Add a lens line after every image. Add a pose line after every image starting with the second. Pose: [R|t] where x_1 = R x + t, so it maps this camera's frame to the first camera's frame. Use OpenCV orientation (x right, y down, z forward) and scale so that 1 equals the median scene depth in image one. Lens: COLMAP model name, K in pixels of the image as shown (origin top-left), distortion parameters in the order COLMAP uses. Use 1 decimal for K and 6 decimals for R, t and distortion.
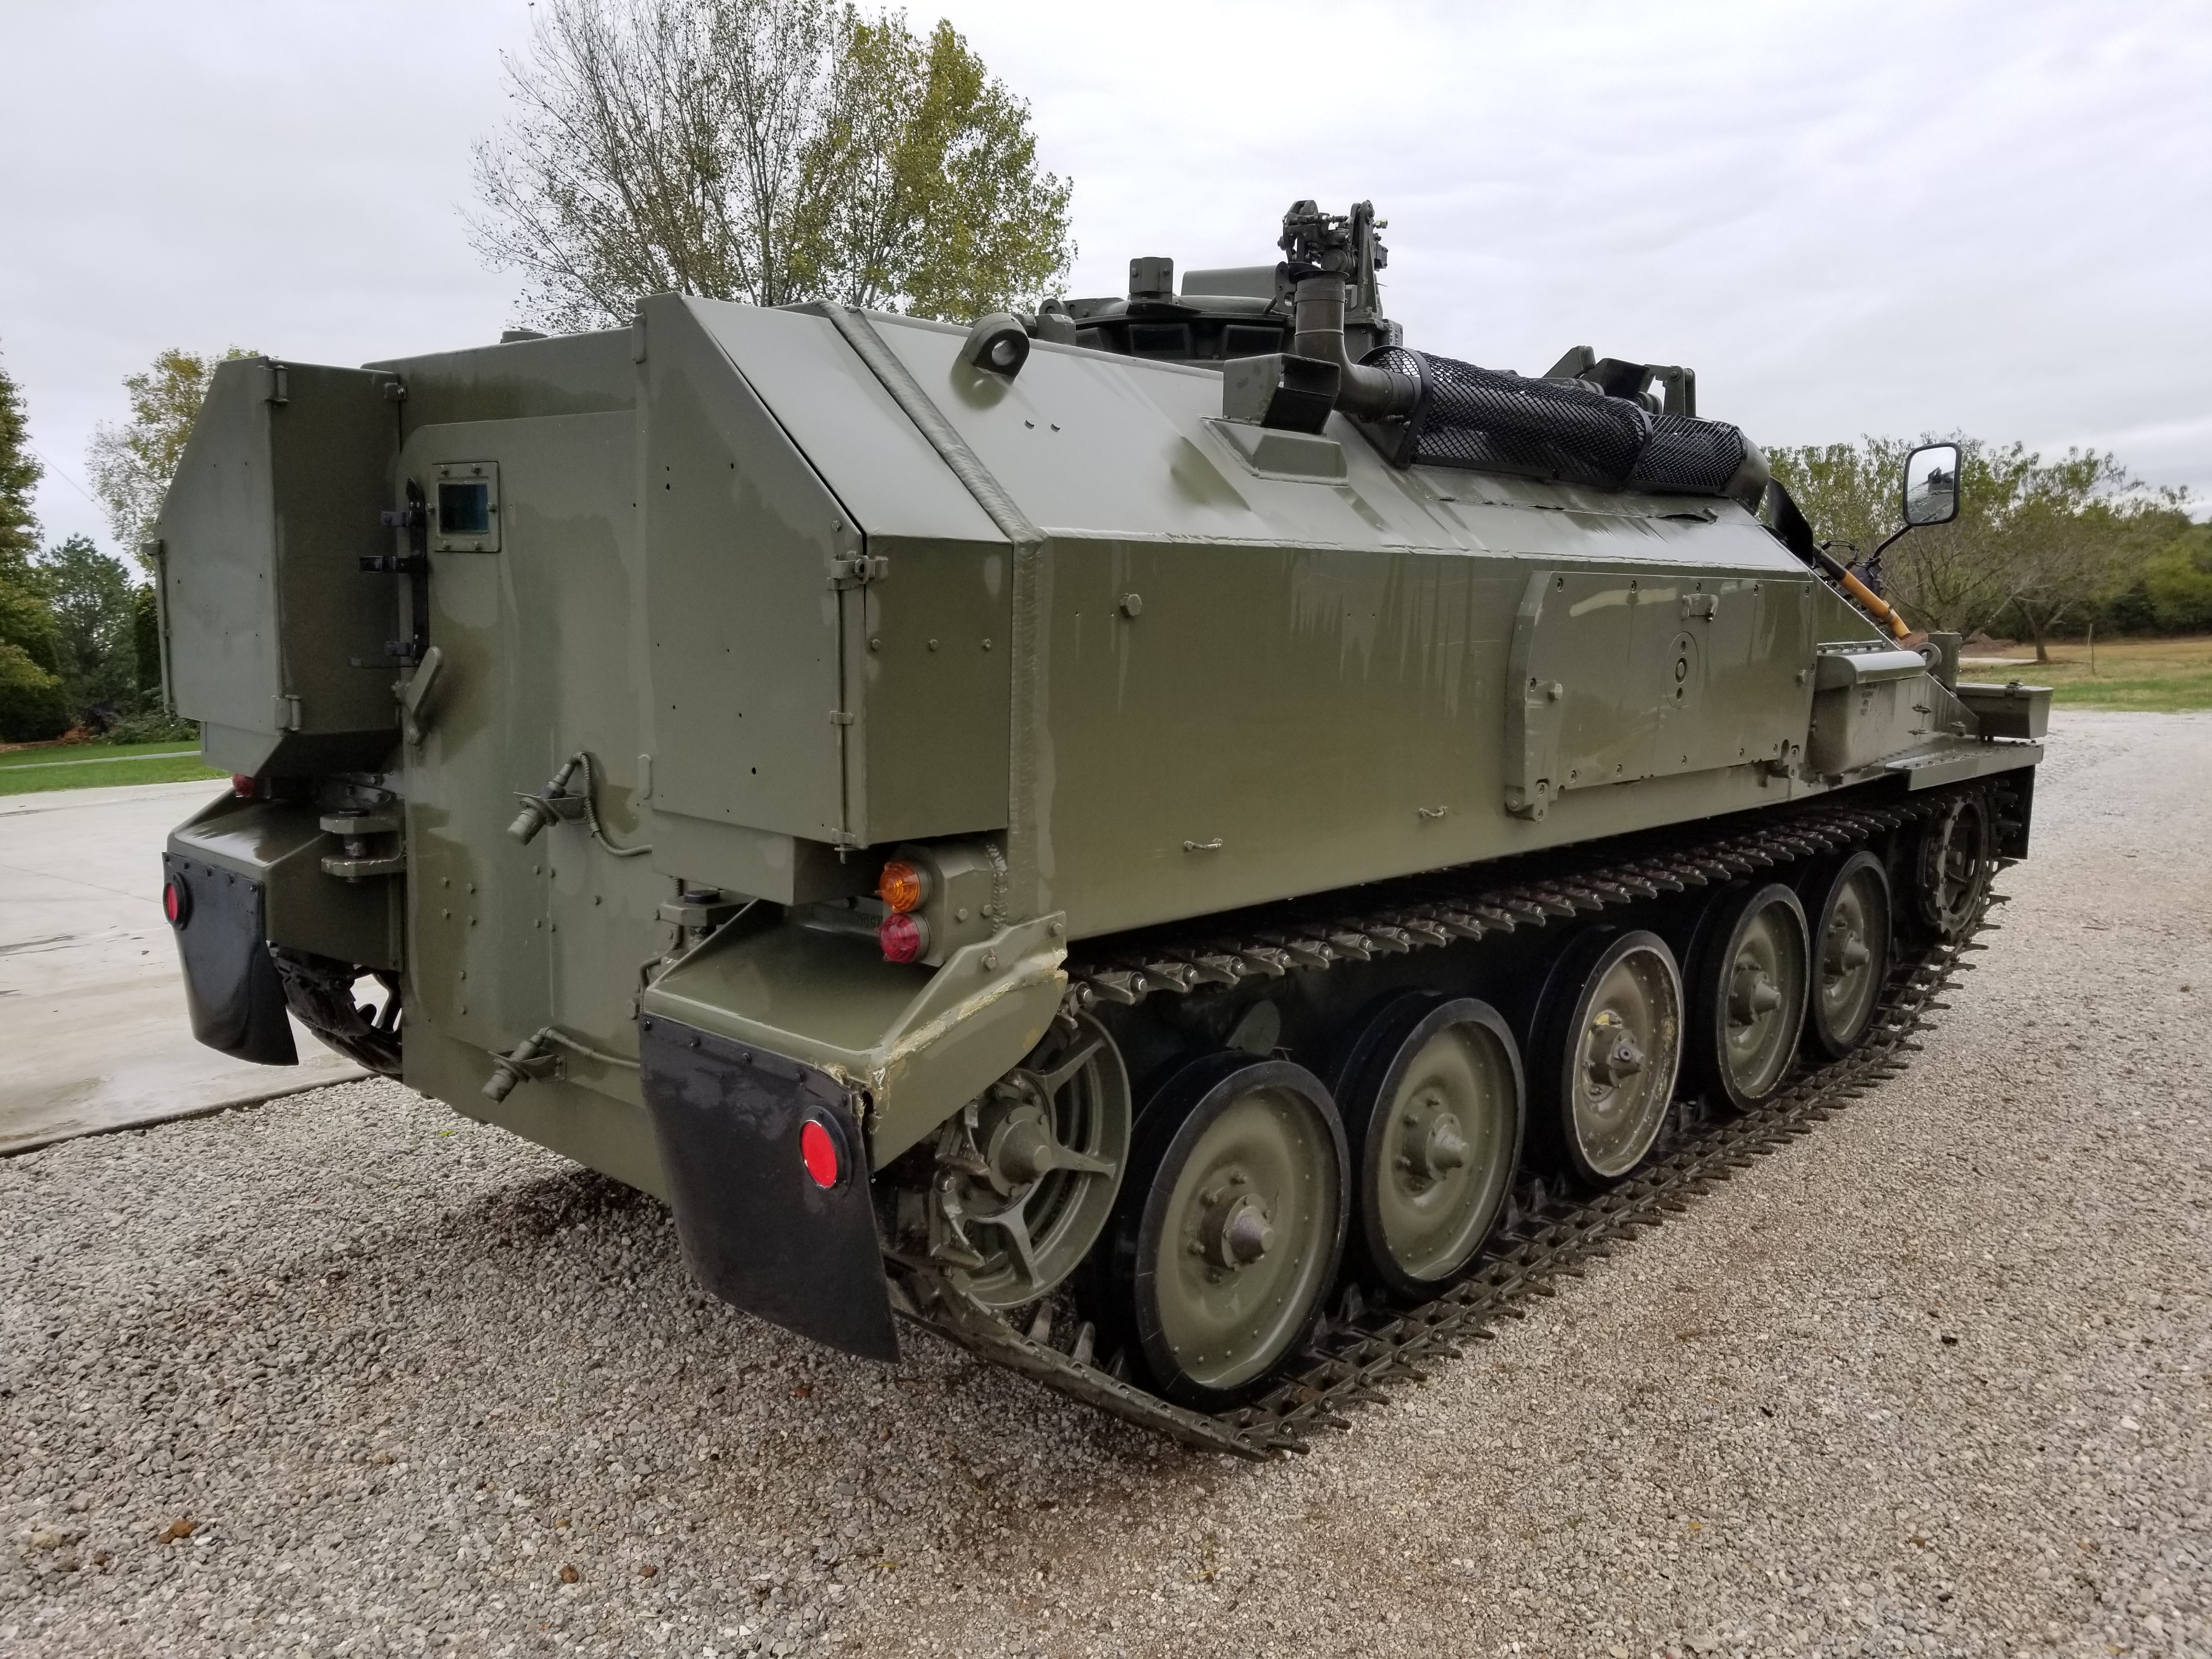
lens RADIAL K [[1684.7, 0, 1093.7], [0, 1684.7, 840.4], [0, 0, 1]] dist [0.035346, 0.000530]
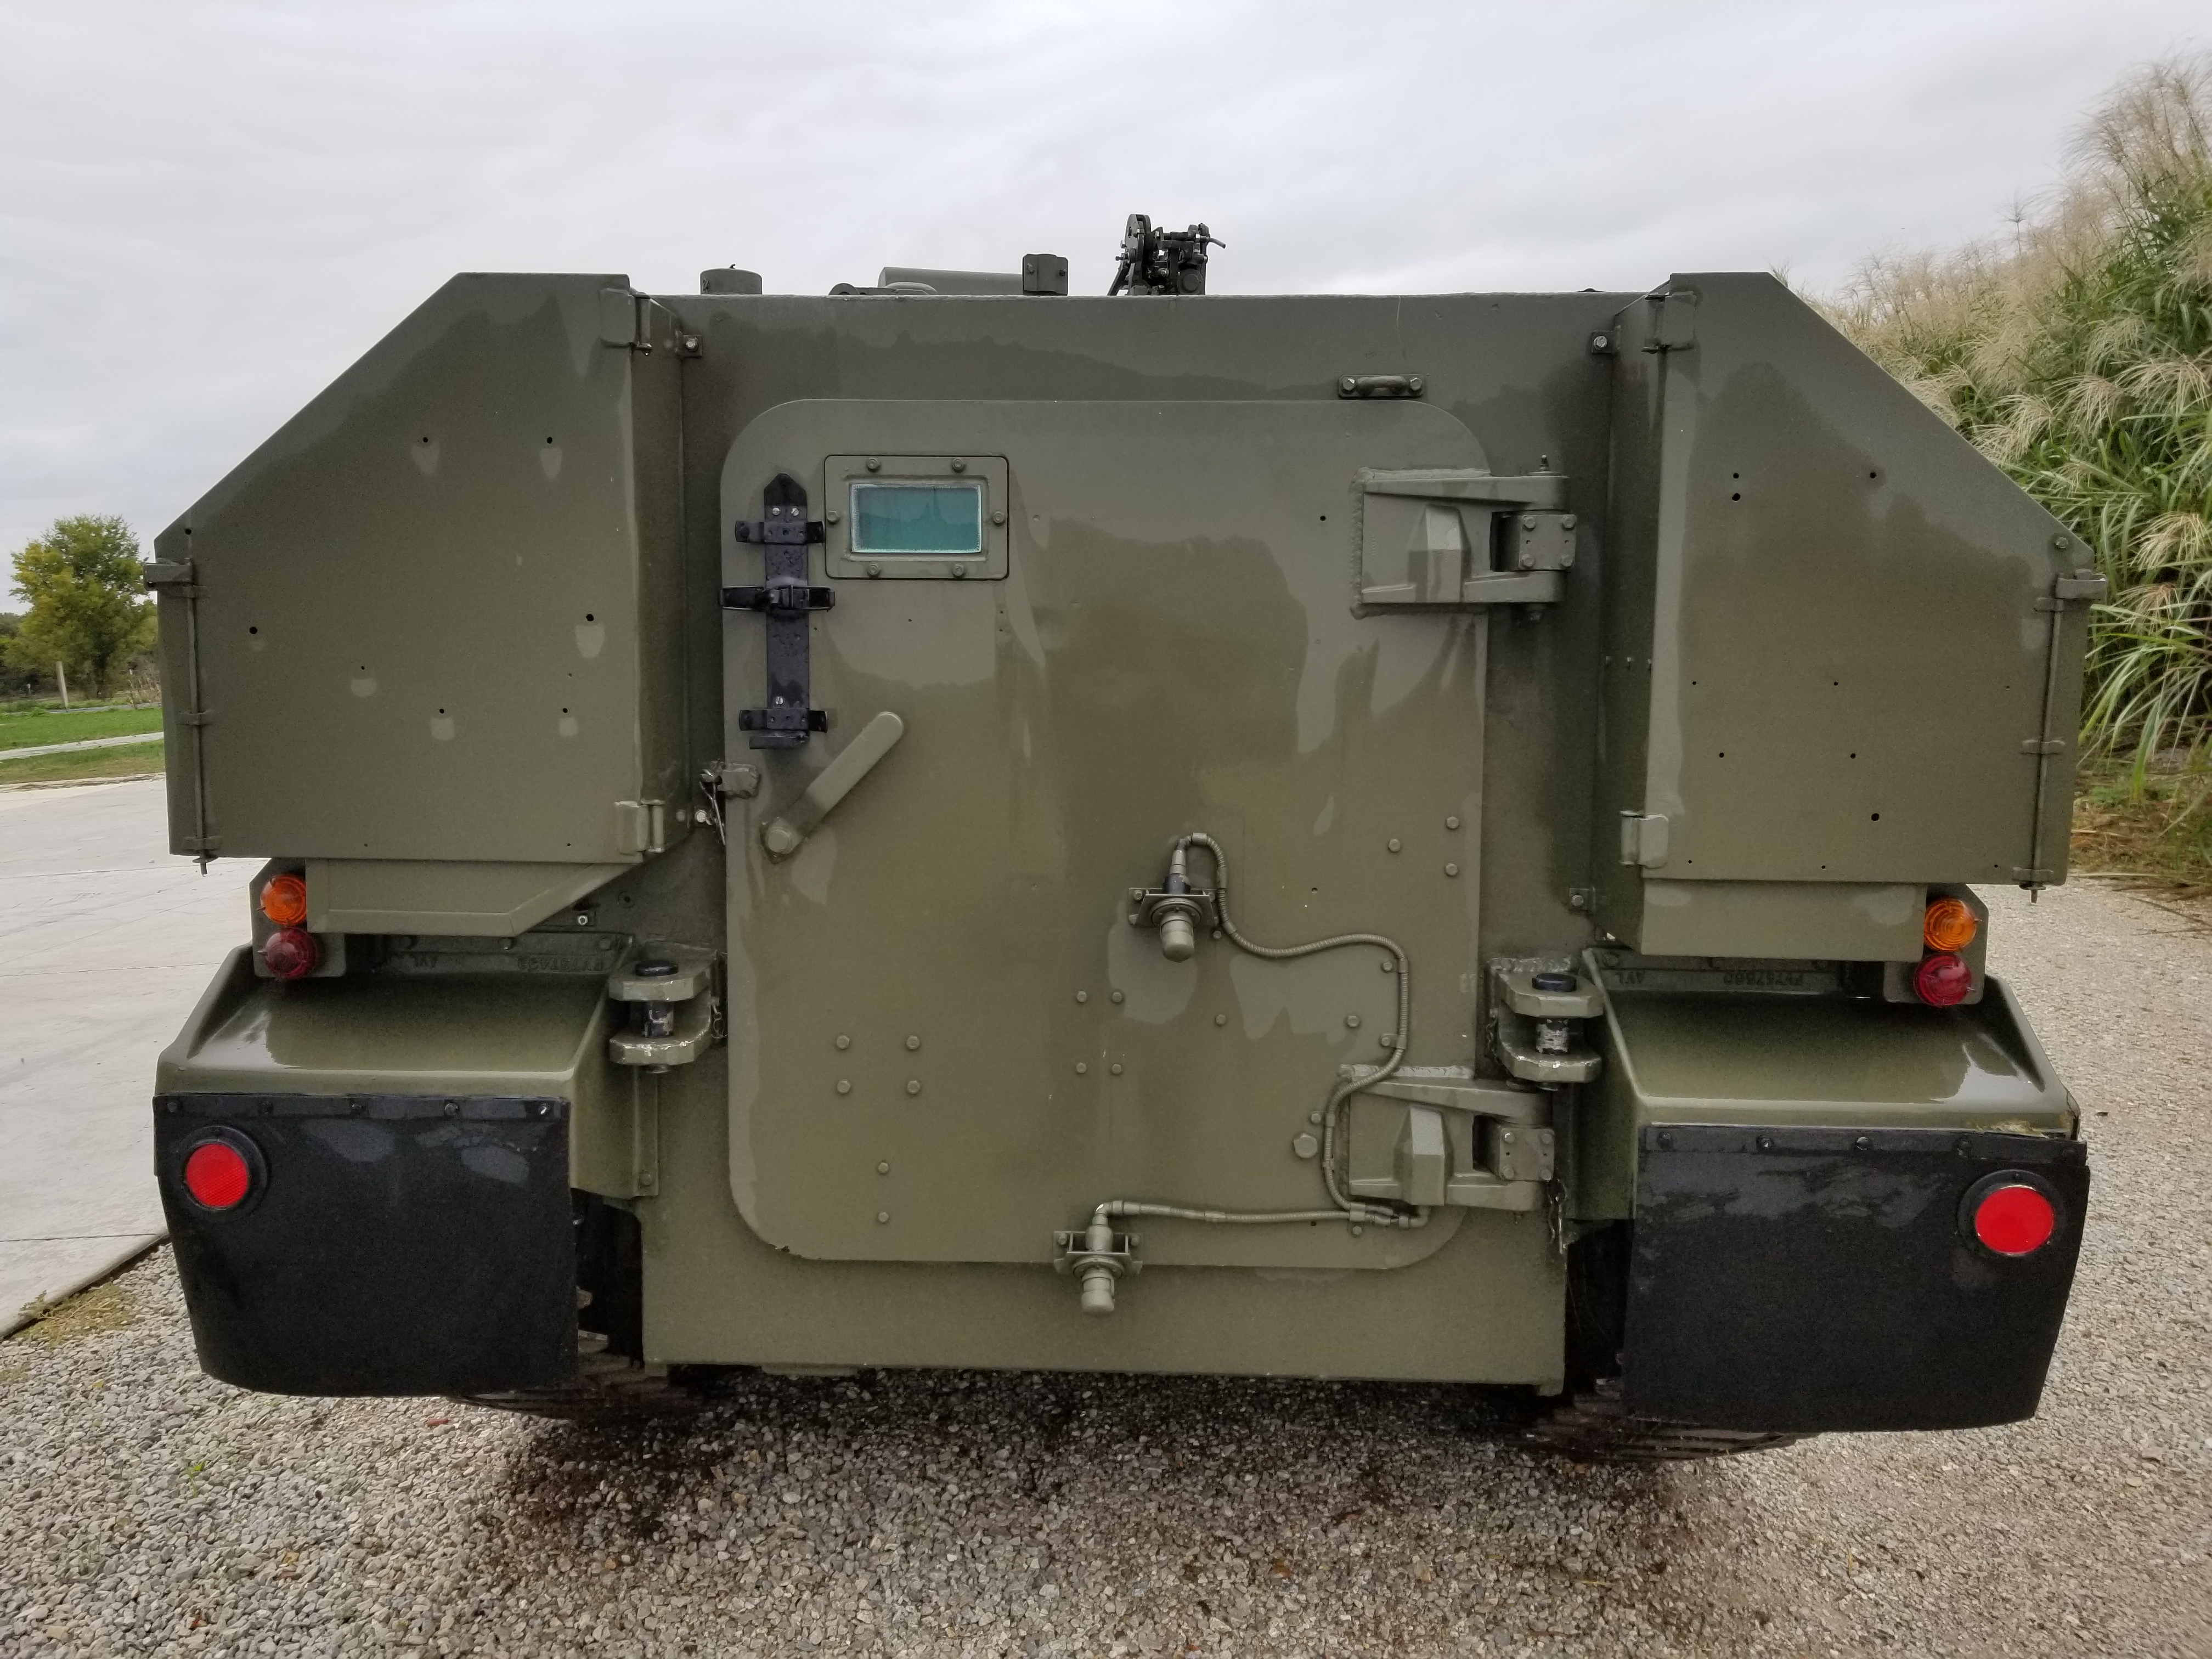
lens RADIAL K [[1674.4, 0, 1106.0], [0, 1674.4, 829.5], [0, 0, 1]] dist [0.000674, -0.000531]
pose [[0.779497, -0.100606, 0.618274, -0.762225], [0.112601, 0.993445, 0.019691, -0.070526], [-0.616203, 0.054269, 0.785716, 0.400925]]
